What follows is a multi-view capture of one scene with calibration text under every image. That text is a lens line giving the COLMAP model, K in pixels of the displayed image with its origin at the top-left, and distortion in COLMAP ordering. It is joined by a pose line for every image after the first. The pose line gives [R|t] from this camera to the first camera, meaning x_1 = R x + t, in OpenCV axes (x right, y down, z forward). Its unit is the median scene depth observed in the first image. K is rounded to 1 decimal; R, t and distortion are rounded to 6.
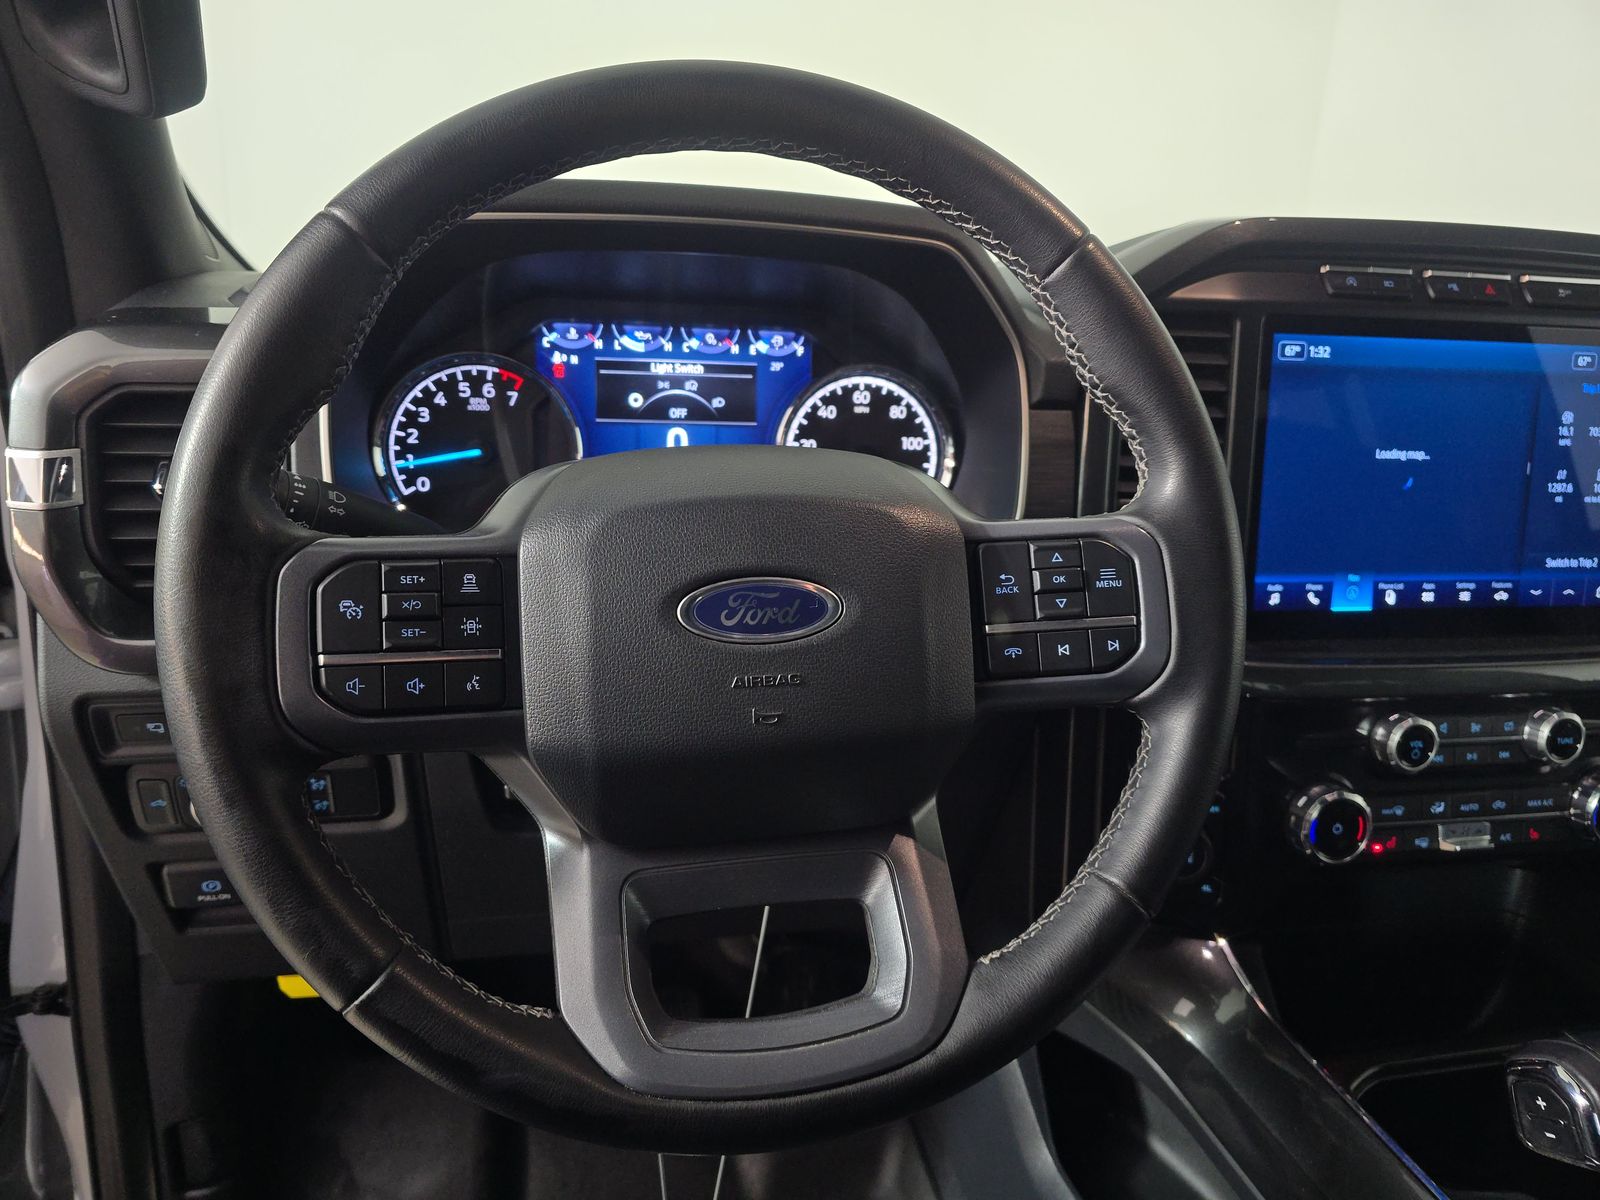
lens RADIAL K [[1090.9, 0, 800.4], [0, 1090.9, 591.7], [0, 0, 1]] dist [0.070293, -0.081471]
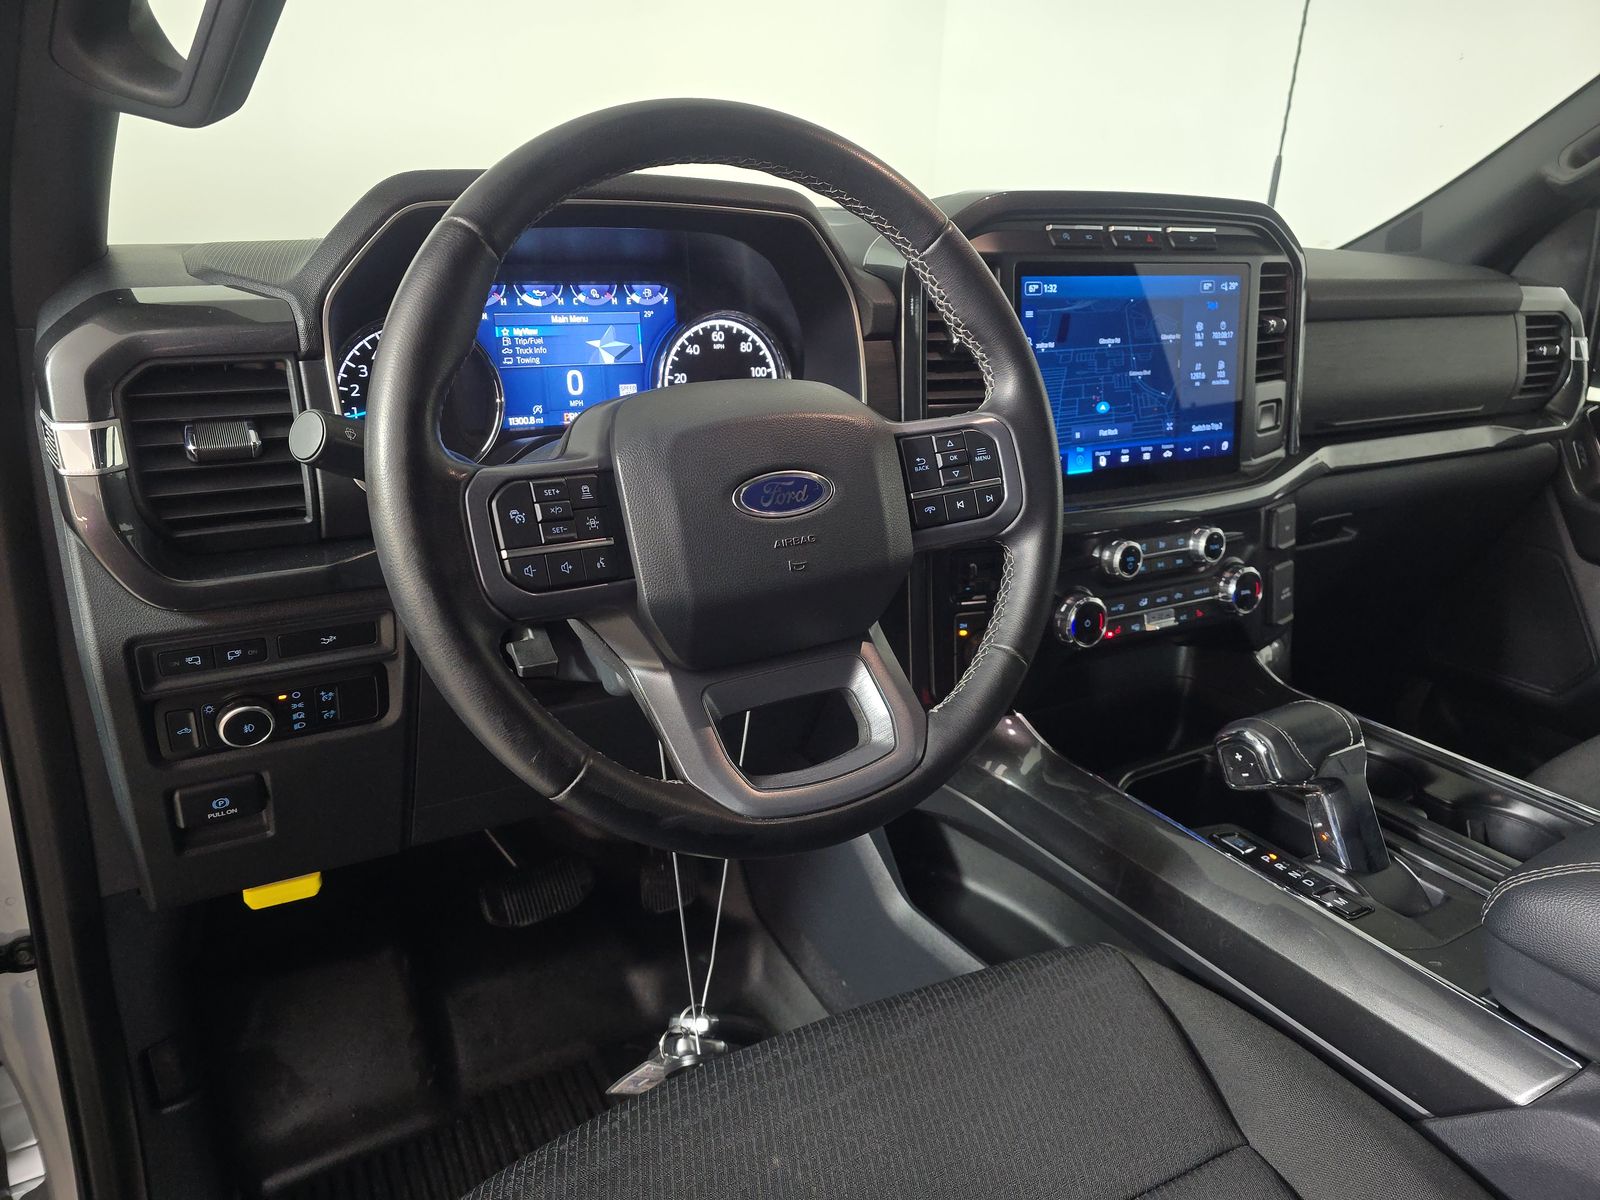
lens RADIAL K [[1090.9, 0, 800.4], [0, 1090.9, 591.7], [0, 0, 1]] dist [0.070293, -0.081471]
pose [[0.948565, -0.118672, 0.293500, -0.274667], [0.098759, 0.991742, 0.081816, 0.017909], [-0.300785, -0.048622, 0.952452, -0.240624]]
